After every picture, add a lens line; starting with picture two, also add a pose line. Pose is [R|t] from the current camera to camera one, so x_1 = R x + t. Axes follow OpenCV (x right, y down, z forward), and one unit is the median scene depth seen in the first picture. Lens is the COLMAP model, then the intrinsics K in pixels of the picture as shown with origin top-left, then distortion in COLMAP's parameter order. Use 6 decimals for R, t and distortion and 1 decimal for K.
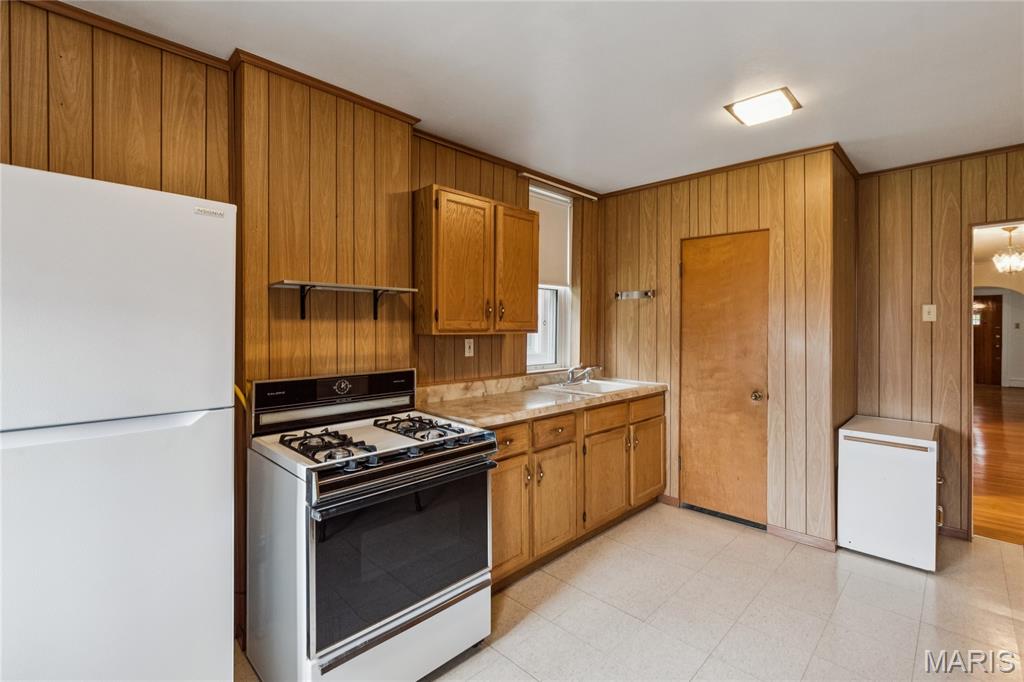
lens RADIAL K [[462.7, 0, 513.2], [0, 462.7, 327.8], [0, 0, 1]] dist [0.000488, 0.000202]
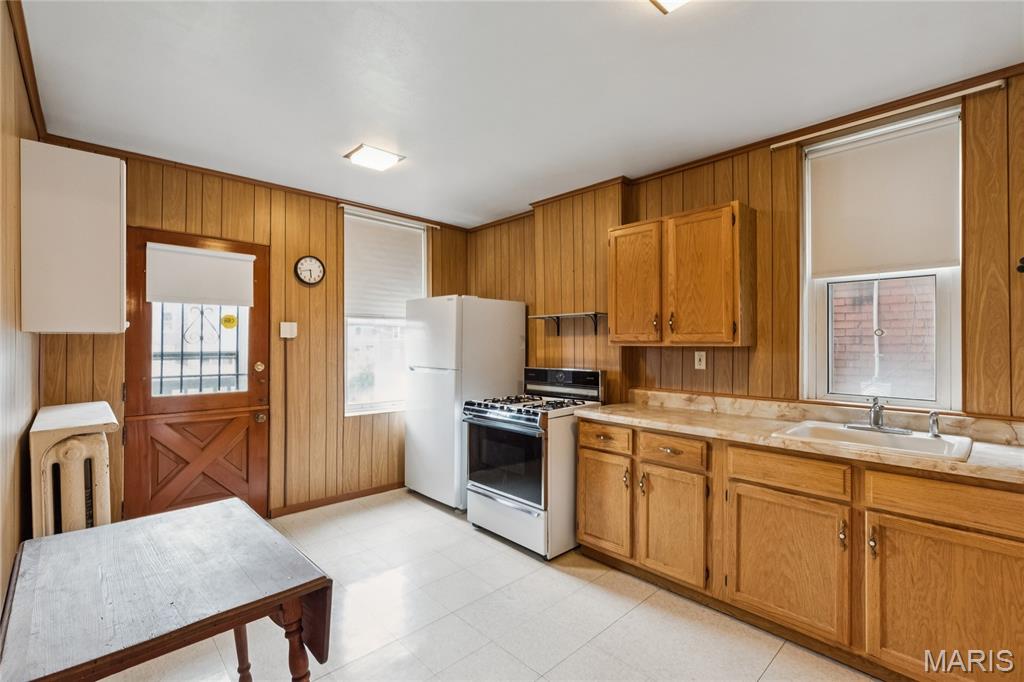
lens RADIAL K [[462.7, 0, 509.2], [0, 462.7, 342.9], [0, 0, 1]] dist [0.000488, 0.000202]
pose [[-0.048657, -0.002862, -0.998811, 0.978214], [-0.003691, 0.999990, -0.002685, 0.010404], [0.998809, 0.003556, -0.048667, 0.685024]]
